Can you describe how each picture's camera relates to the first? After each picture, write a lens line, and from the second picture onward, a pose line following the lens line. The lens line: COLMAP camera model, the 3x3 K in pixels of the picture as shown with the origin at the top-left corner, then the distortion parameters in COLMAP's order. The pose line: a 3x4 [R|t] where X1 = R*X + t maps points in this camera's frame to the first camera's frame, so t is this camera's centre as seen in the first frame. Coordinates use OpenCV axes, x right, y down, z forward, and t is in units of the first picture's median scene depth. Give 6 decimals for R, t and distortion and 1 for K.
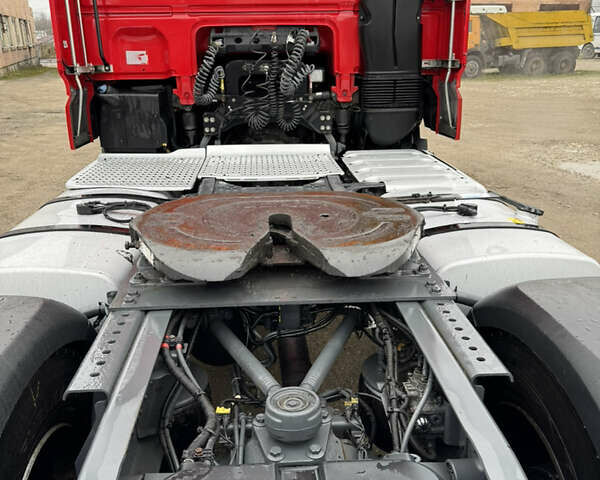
lens RADIAL K [[548.1, 0, 300.0], [0, 548.1, 240.0], [0, 0, 1]] dist [0.147982, -0.301466]
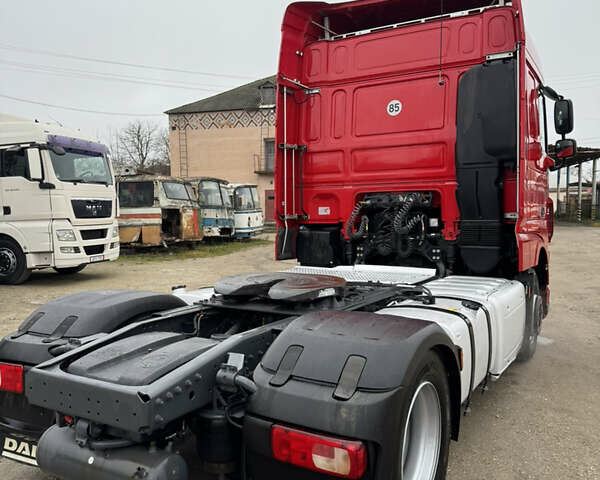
lens RADIAL K [[548.1, 0, 300.0], [0, 548.1, 240.0], [0, 0, 1]] dist [0.147982, -0.301466]
pose [[0.829124, 0.033436, -0.558064, 0.563168], [-0.180998, 0.960503, -0.211364, 0.115663], [0.528955, 0.276255, 0.802427, -0.328444]]
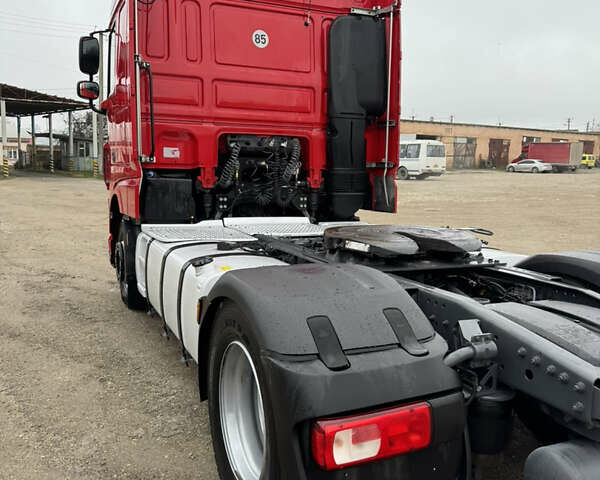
lens RADIAL K [[548.1, 0, 300.0], [0, 548.1, 240.0], [0, 0, 1]] dist [0.147982, -0.301466]
pose [[0.937063, -0.014300, 0.348868, -0.464412], [0.081567, 0.980480, -0.178901, 0.132431], [-0.339499, 0.196097, 0.919938, -0.261297]]
